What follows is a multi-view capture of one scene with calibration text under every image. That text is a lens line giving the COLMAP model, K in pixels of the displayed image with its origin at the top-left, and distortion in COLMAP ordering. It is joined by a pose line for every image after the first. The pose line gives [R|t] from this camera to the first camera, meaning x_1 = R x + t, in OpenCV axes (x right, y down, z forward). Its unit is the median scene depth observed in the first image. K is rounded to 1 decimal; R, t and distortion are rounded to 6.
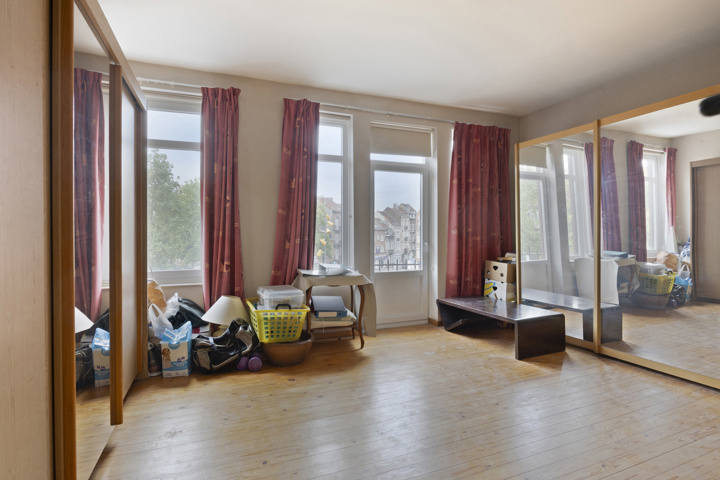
lens RADIAL K [[370.0, 0, 359.5], [0, 370.0, 233.7], [0, 0, 1]] dist [-0.024080, 0.000247]
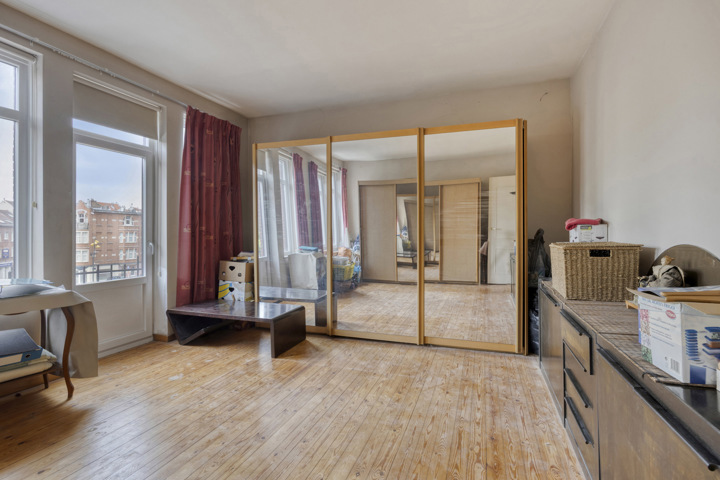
lens RADIAL K [[356.3, 0, 360.9], [0, 356.3, 230.7], [0, 0, 1]] dist [-0.021157, 0.000705]
pose [[0.648198, 0.010558, 0.761399, -0.120054], [-0.007388, 0.999944, -0.007576, -0.000189], [-0.761436, -0.000714, 0.648239, 0.142028]]
